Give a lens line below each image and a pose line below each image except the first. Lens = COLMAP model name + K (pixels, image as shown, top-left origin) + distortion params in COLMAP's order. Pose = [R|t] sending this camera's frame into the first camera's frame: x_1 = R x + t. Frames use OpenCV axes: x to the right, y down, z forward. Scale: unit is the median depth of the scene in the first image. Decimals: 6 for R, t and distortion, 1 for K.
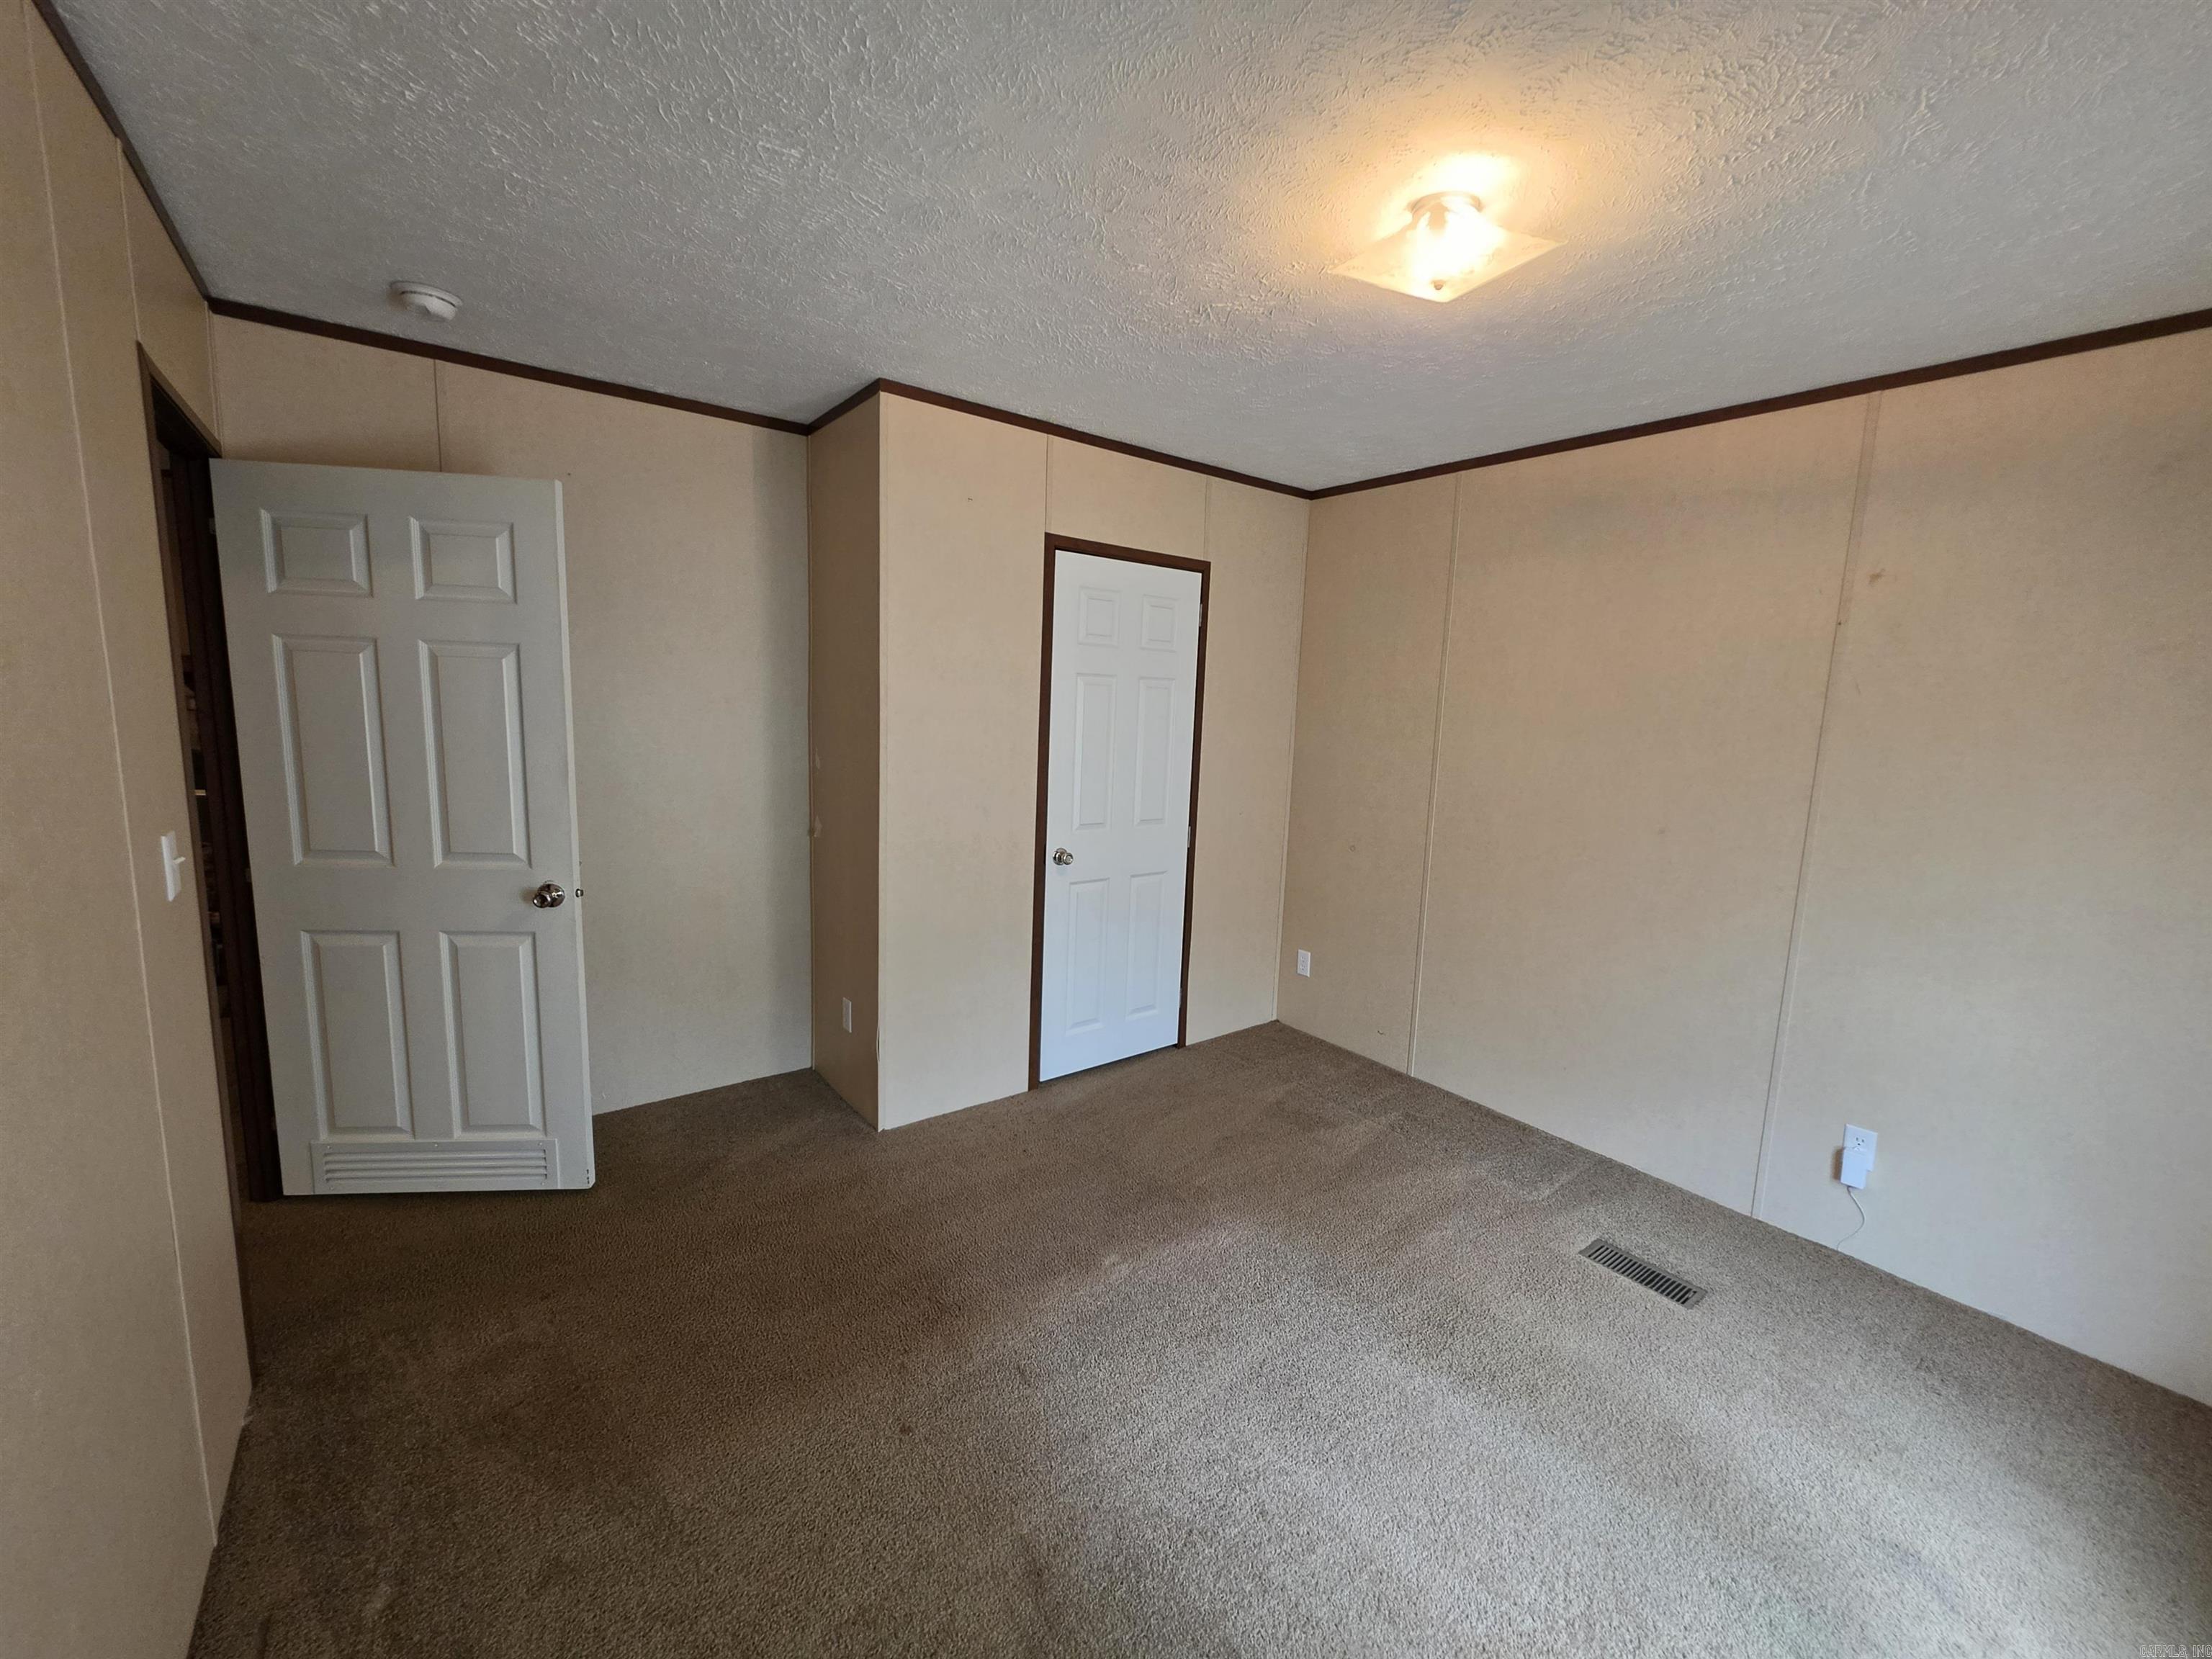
lens RADIAL K [[878.6, 0, 1120.2], [0, 878.6, 825.6], [0, 0, 1]] dist [-0.003840, 0.002238]
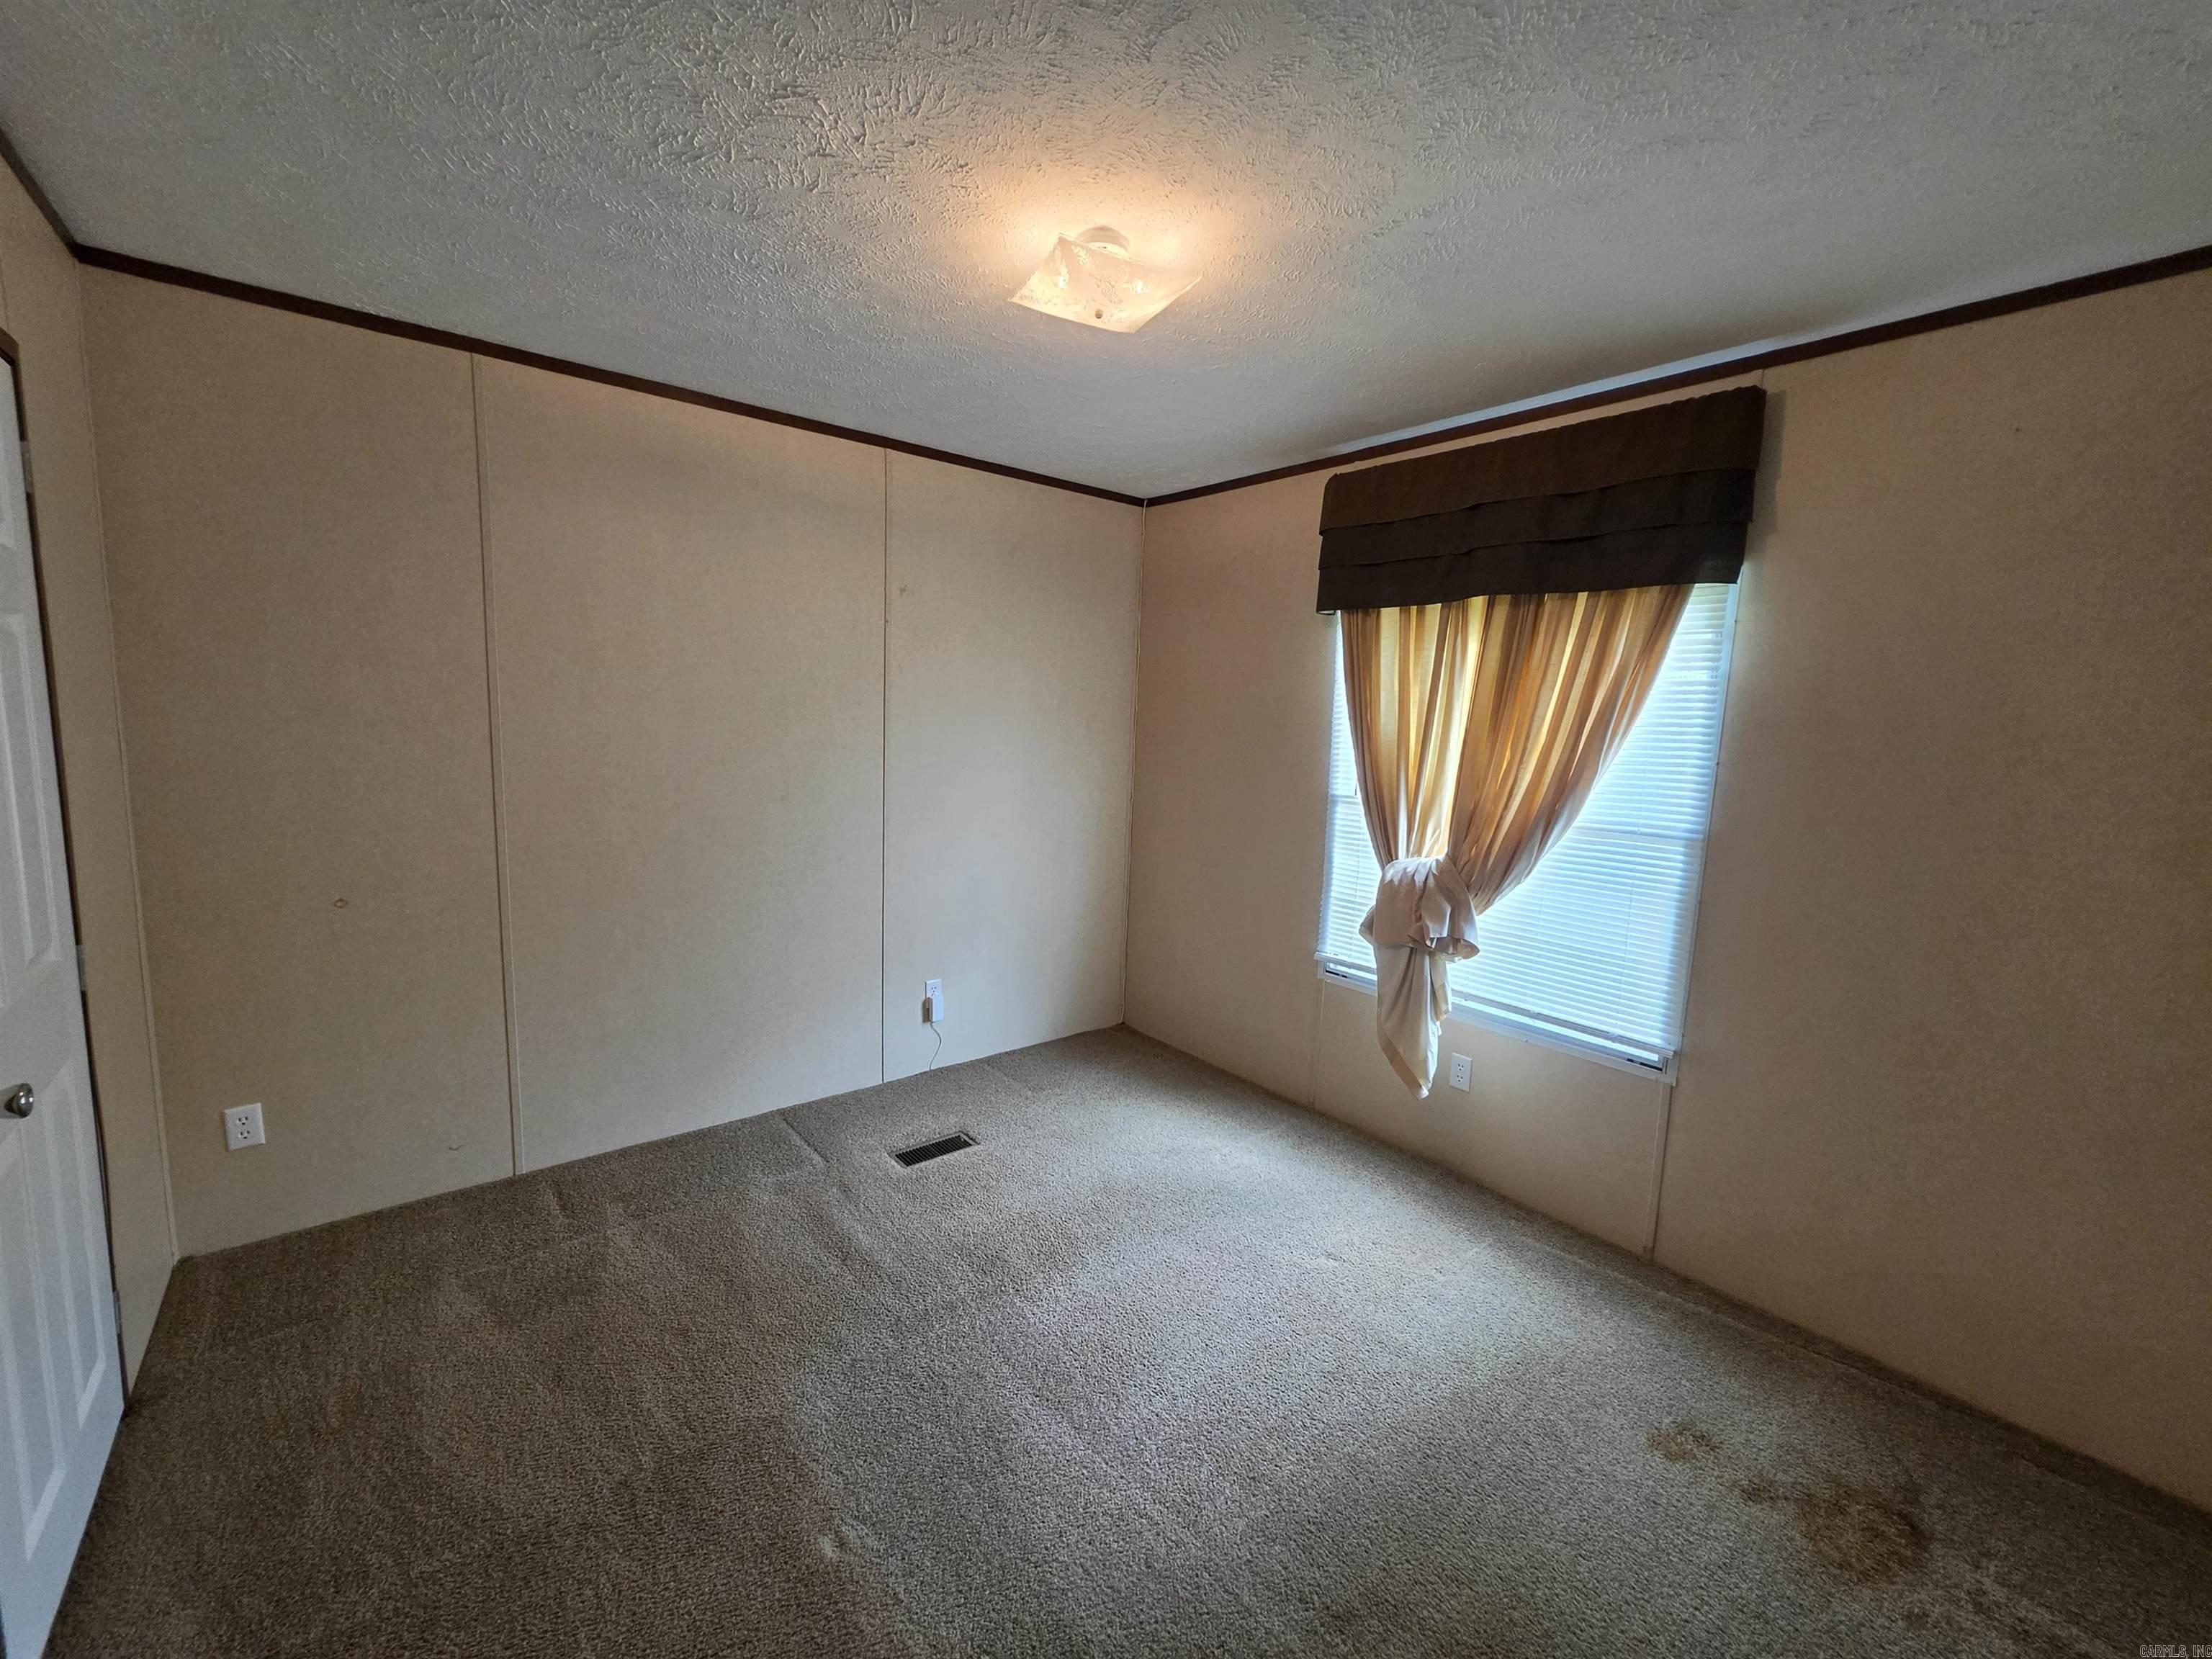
lens RADIAL K [[878.6, 0, 1111.9], [0, 878.6, 823.7], [0, 0, 1]] dist [-0.003840, 0.002238]
pose [[-0.026012, -0.167318, 0.985560, -0.461341], [0.102658, 0.980234, 0.169123, -0.102444], [-0.994377, 0.105575, -0.008322, 0.595230]]
